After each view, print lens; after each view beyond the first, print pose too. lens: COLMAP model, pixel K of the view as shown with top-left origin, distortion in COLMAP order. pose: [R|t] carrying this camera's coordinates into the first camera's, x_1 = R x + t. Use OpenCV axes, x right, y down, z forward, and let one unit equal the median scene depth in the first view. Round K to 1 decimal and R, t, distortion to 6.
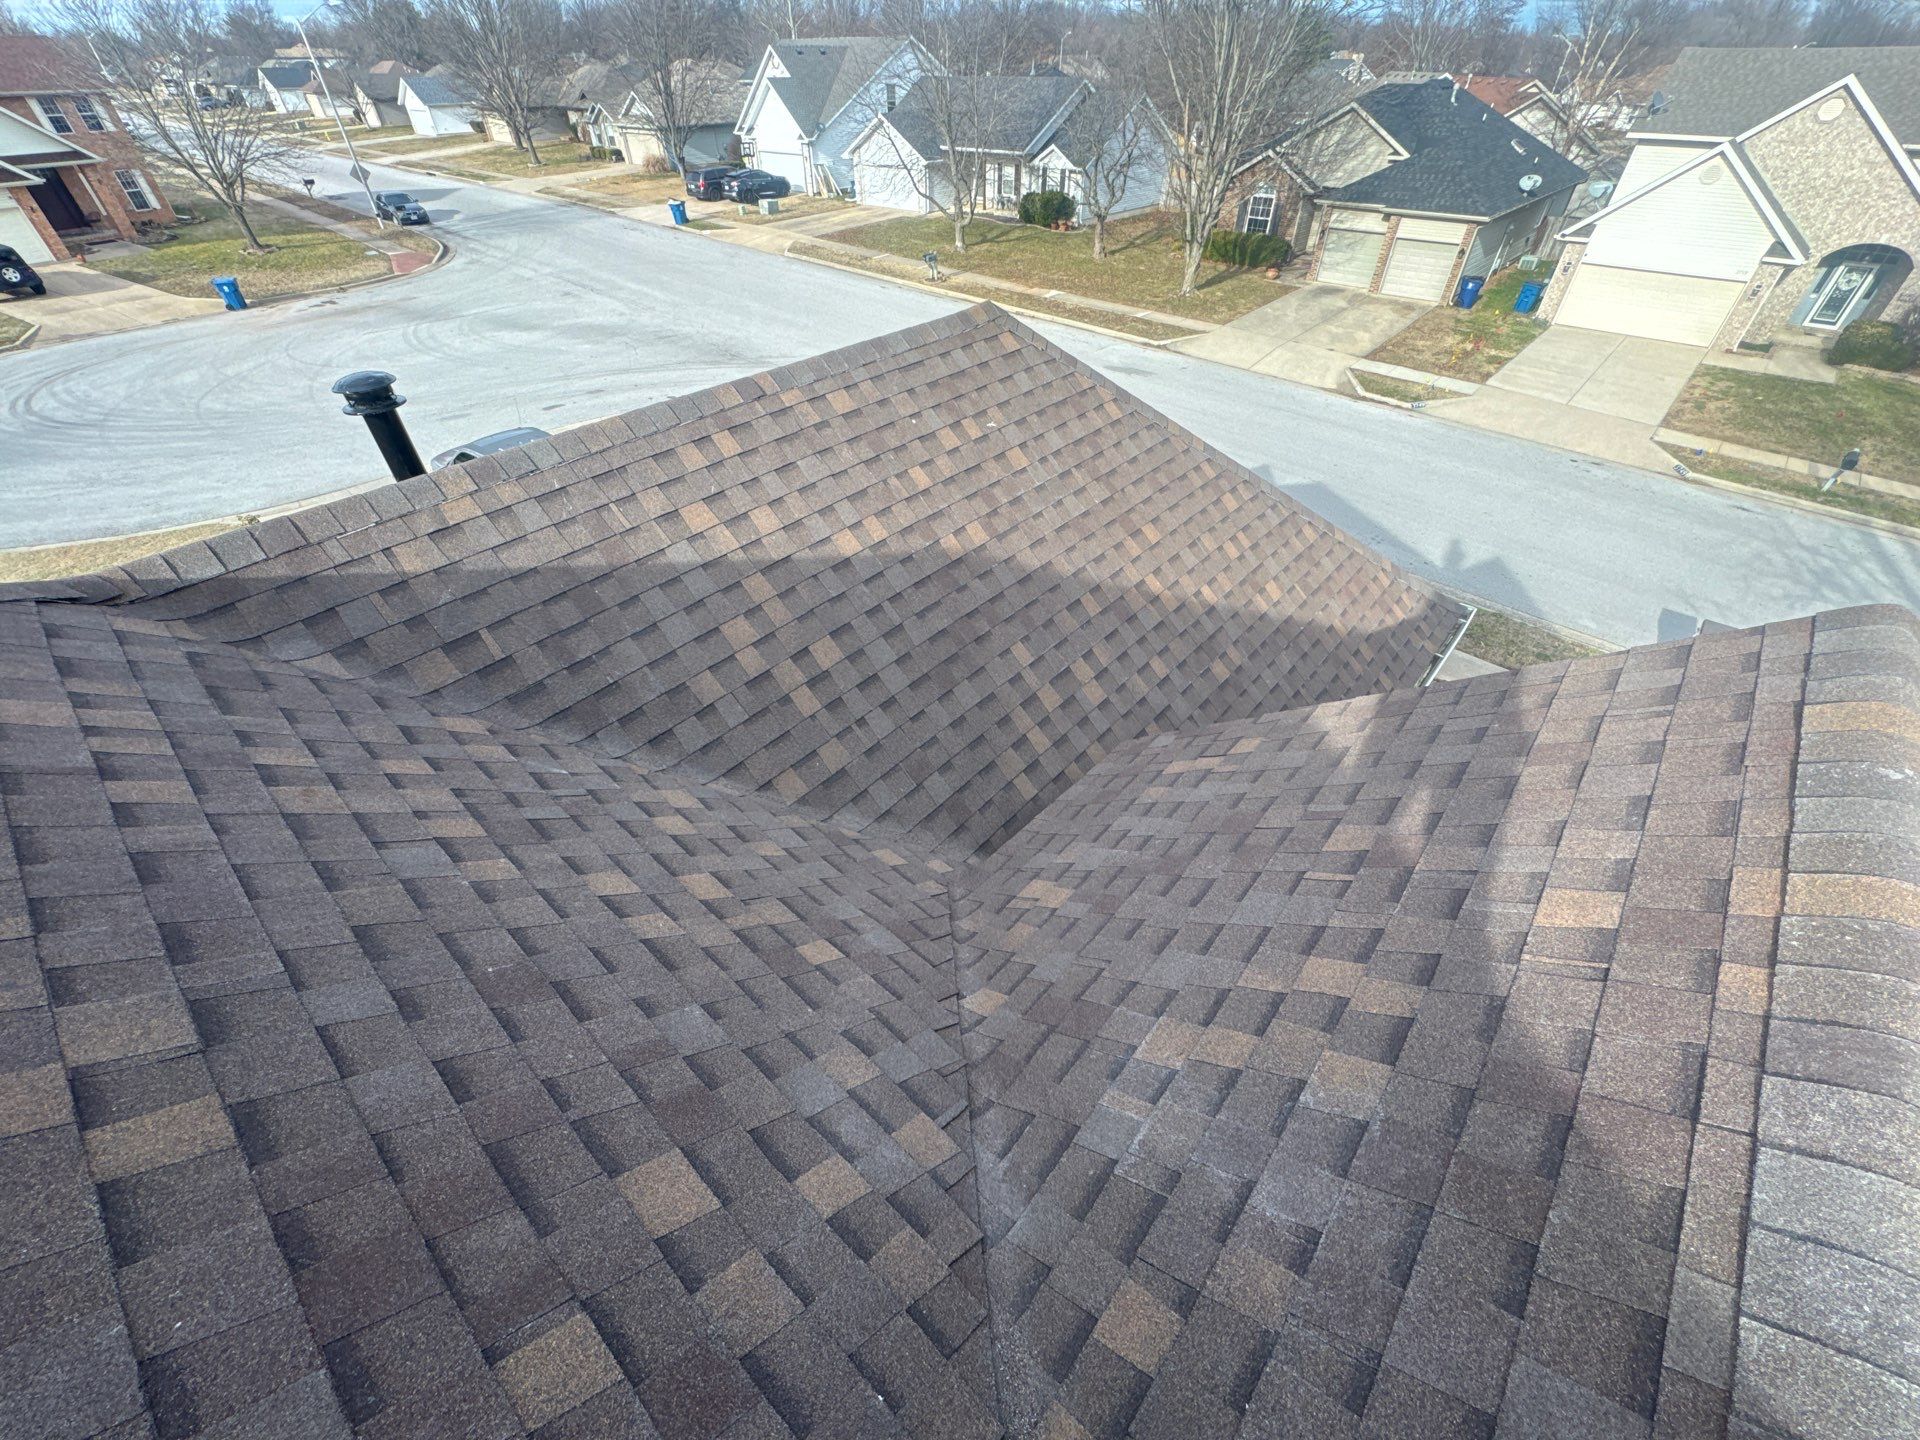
lens RADIAL K [[765.1, 0, 960.0], [0, 765.1, 720.0], [0, 0, 1]] dist [-0.001837, -0.000017]
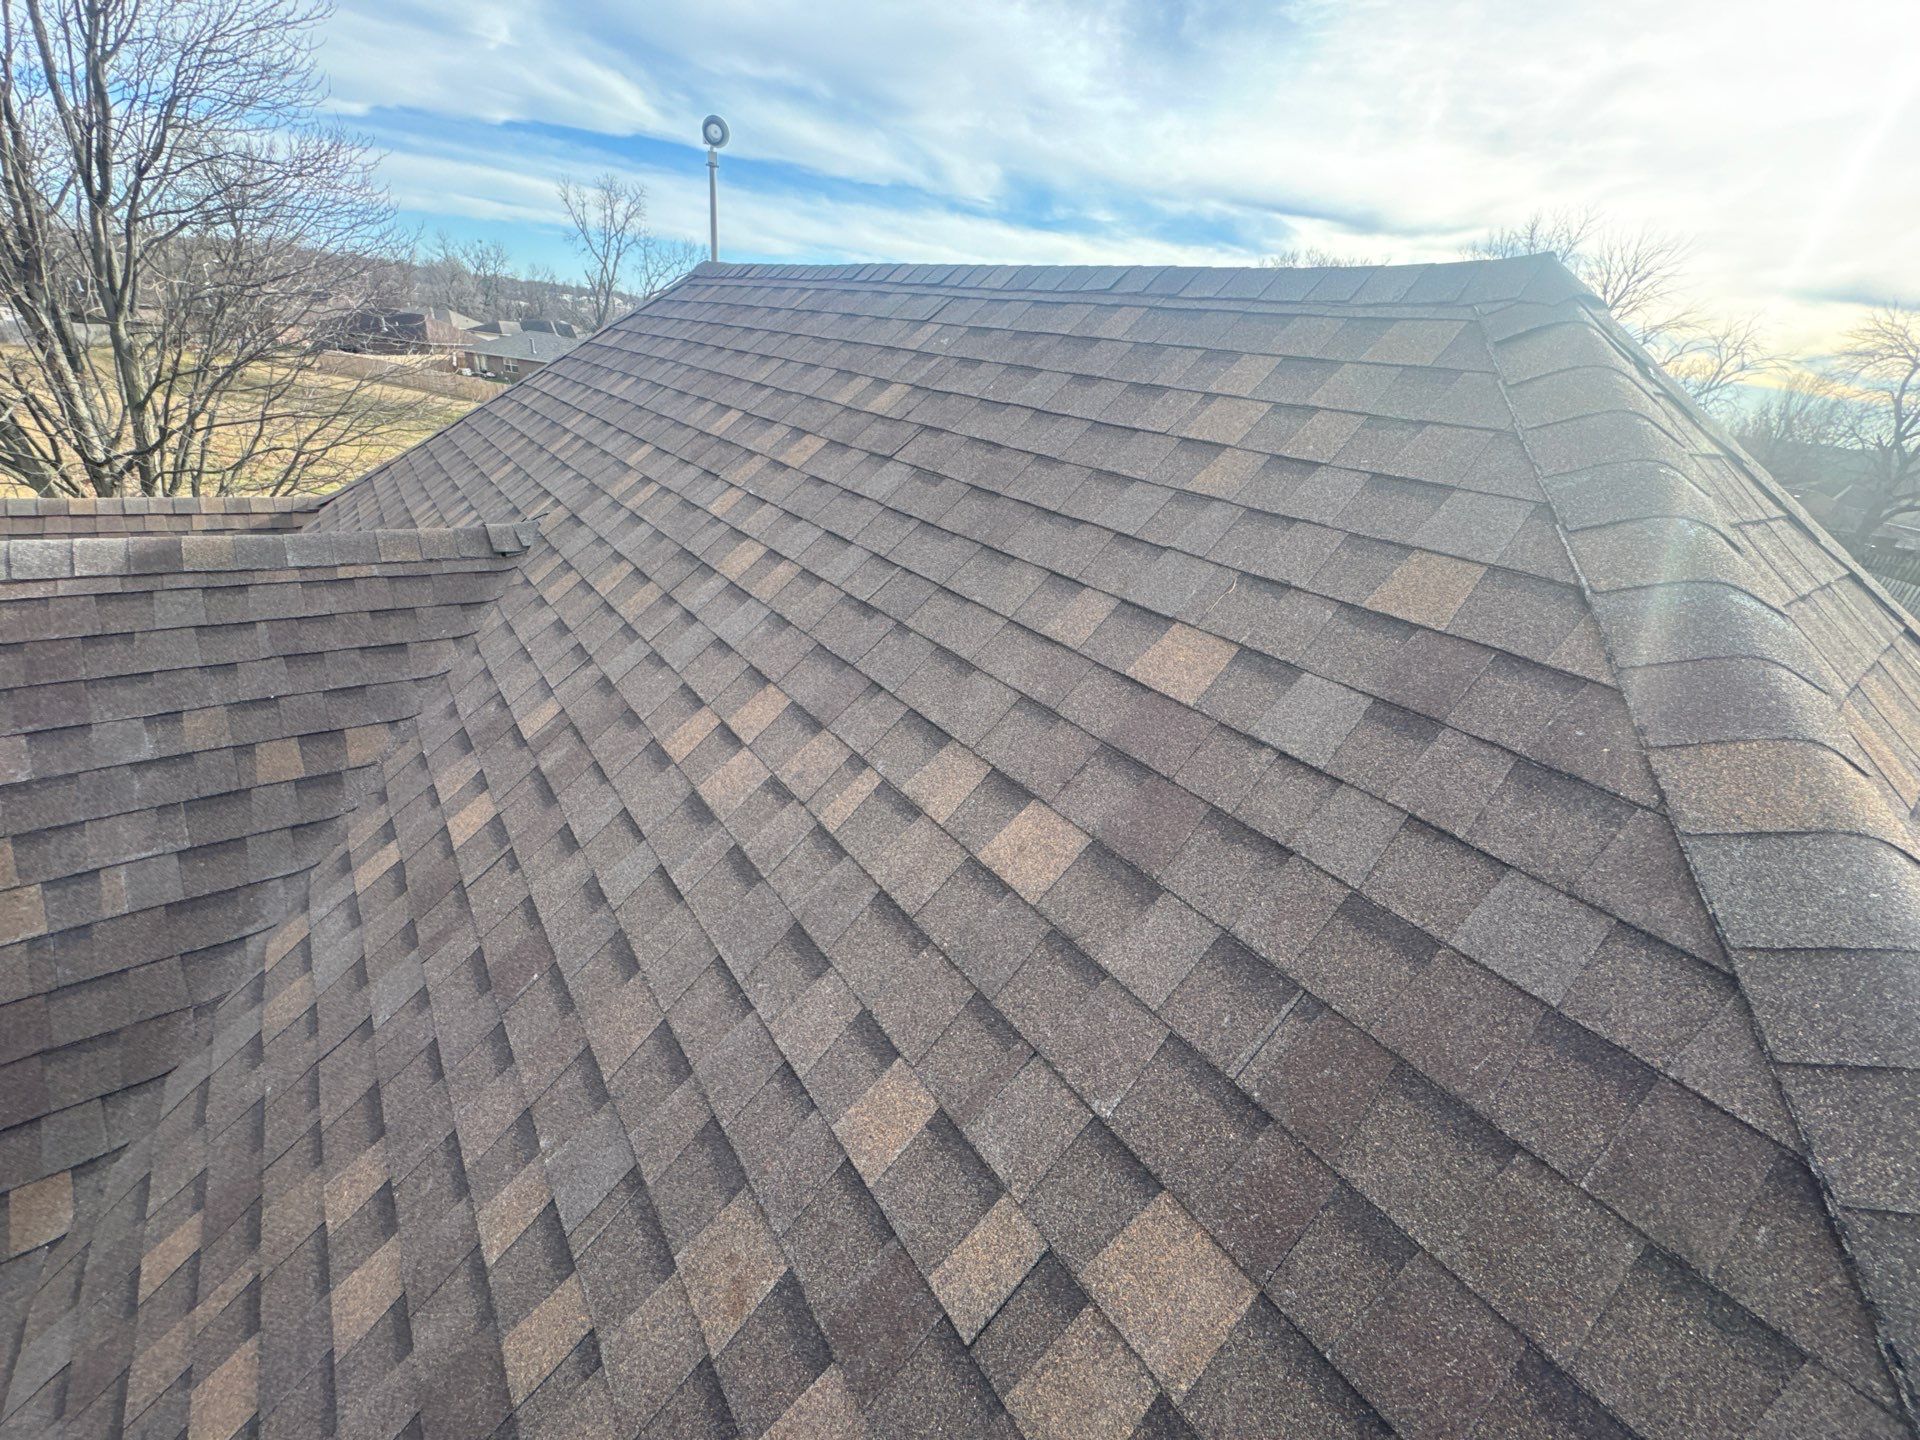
lens RADIAL K [[765.1, 0, 960.0], [0, 765.1, 720.0], [0, 0, 1]] dist [-0.001837, -0.000017]
pose [[-0.977069, -0.171016, 0.126842, -0.097243], [0.047989, 0.403521, 0.913711, -0.051457], [-0.207443, 0.898846, -0.386061, 0.079716]]
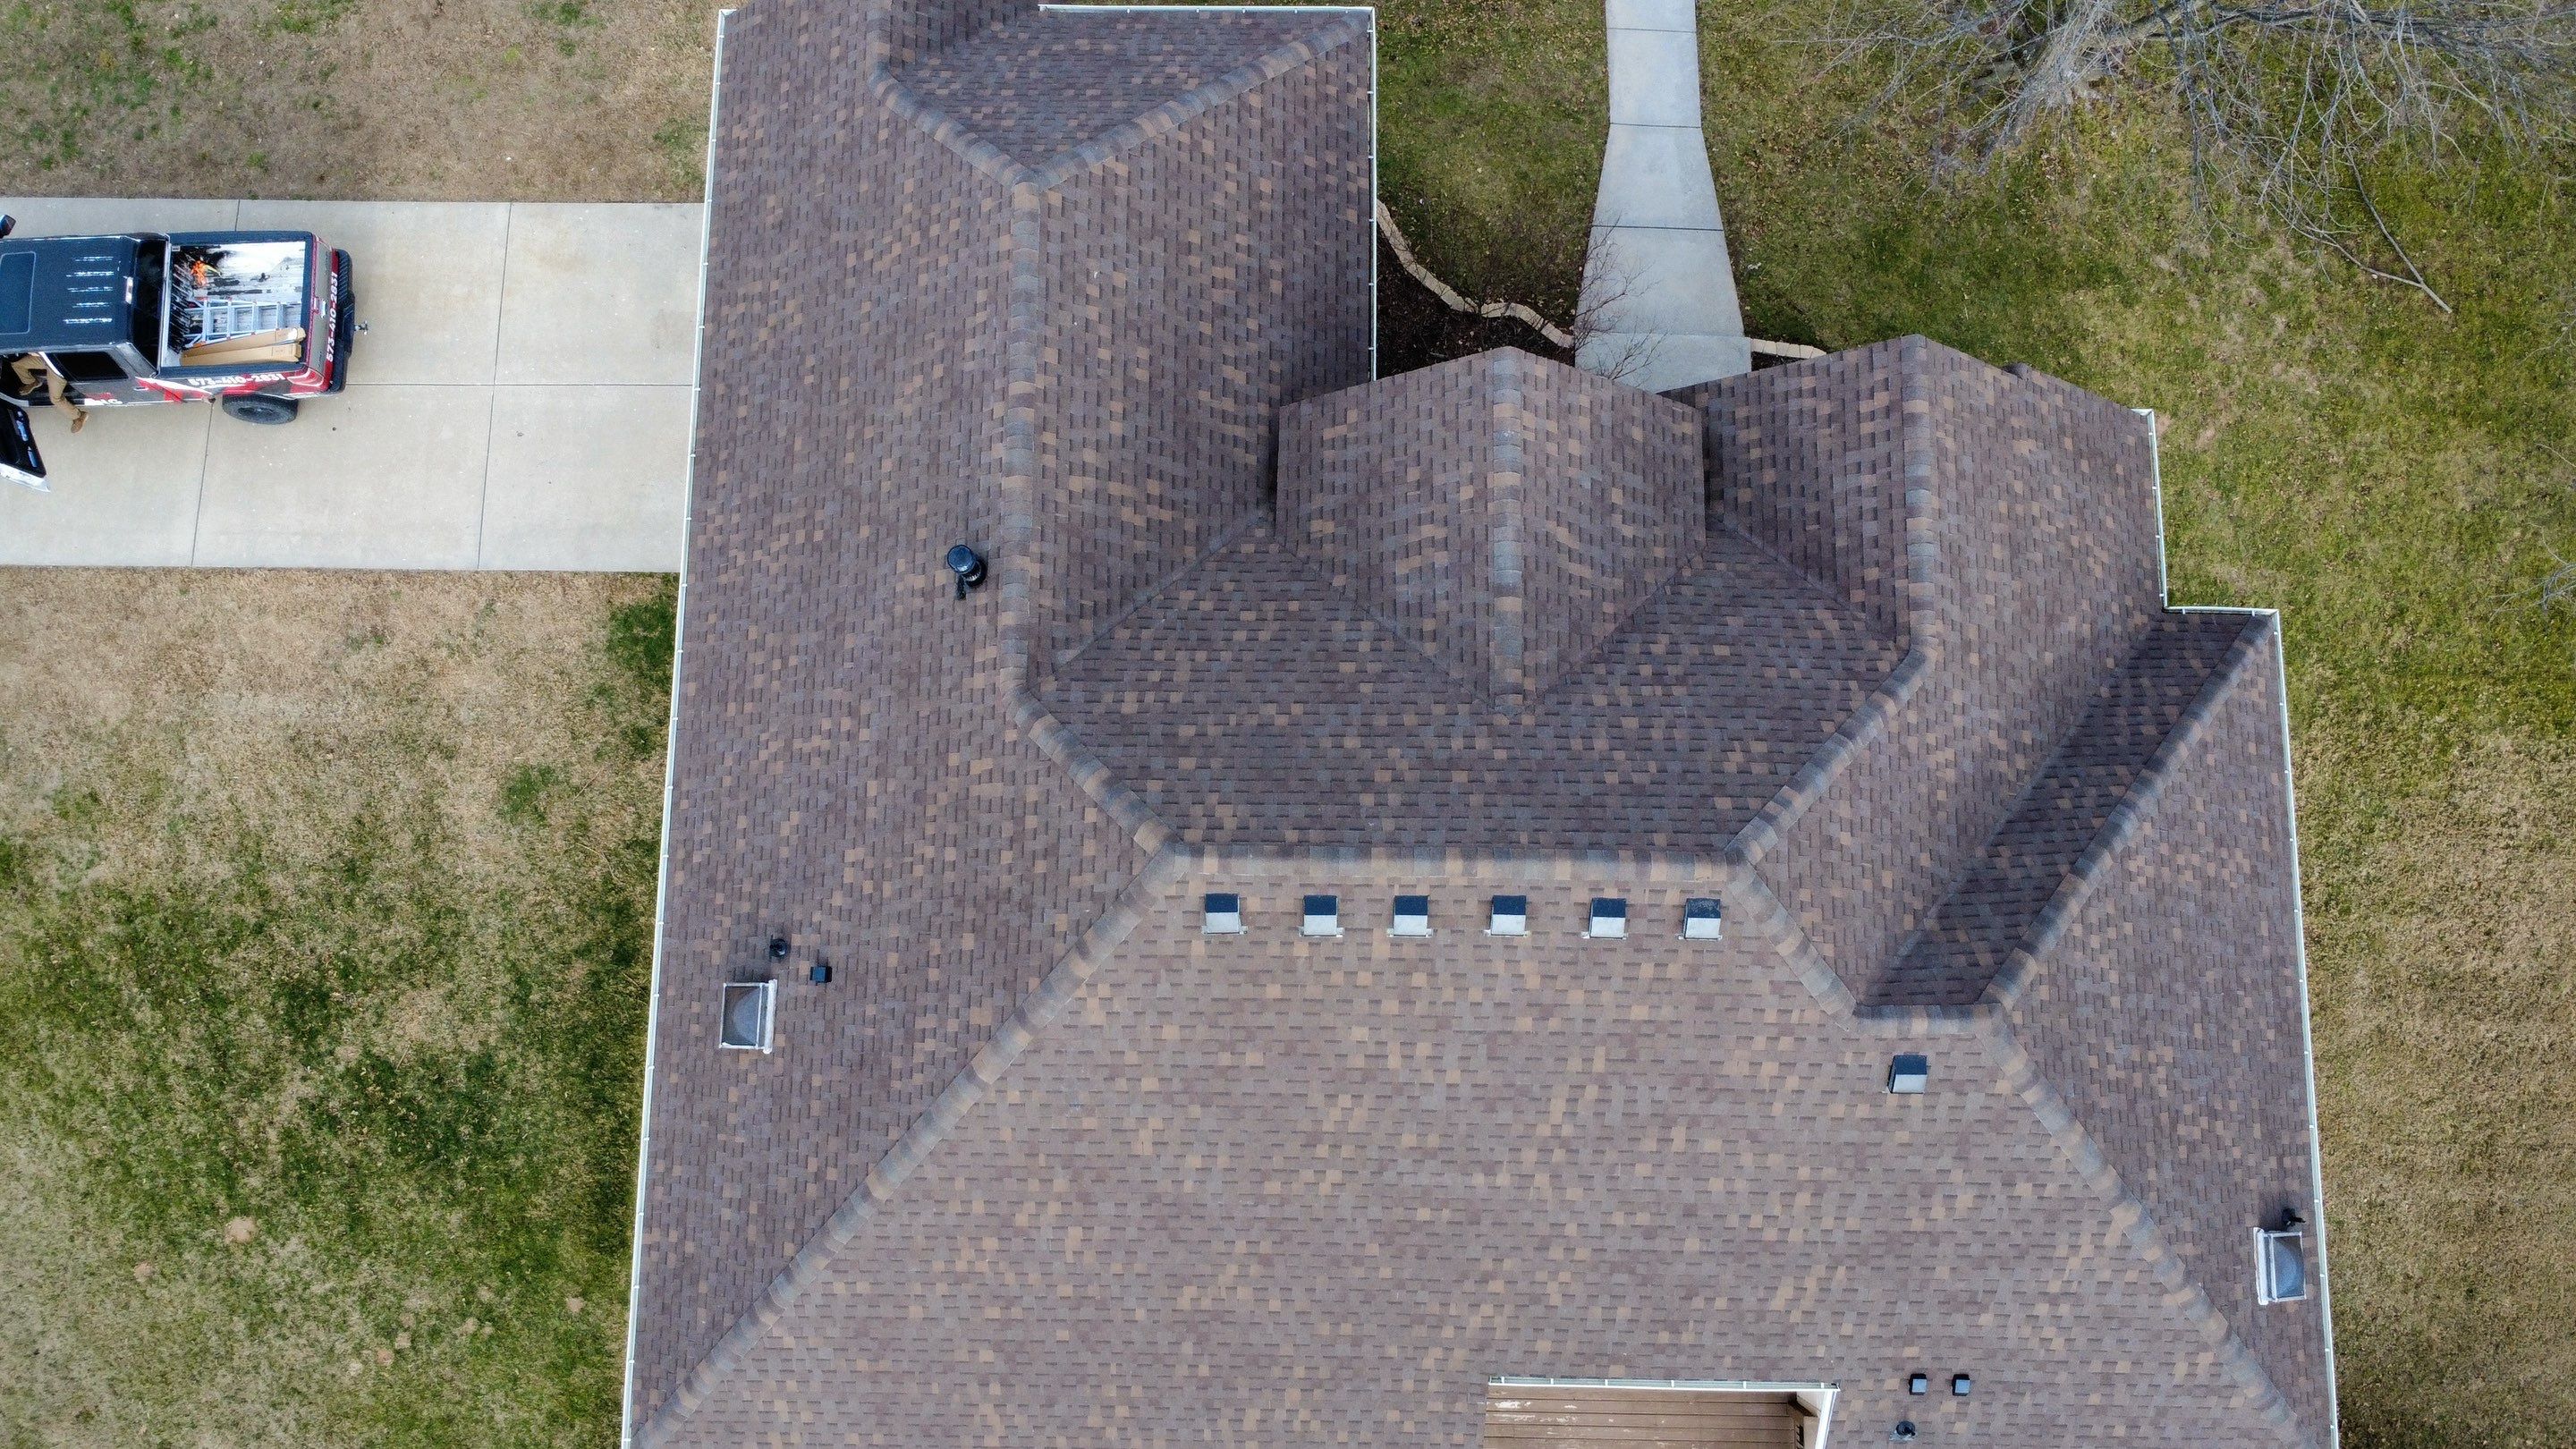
lens RADIAL K [[2050.7, 0, 1288.0], [0, 2050.7, 724.5], [0, 0, 1]] dist [0.004619, 0.001755]
pose [[0.755512, -0.645468, 0.112127, -0.149961], [0.429681, 0.617402, 0.658930, -0.504407], [-0.494546, -0.449651, 0.743800, -0.553466]]
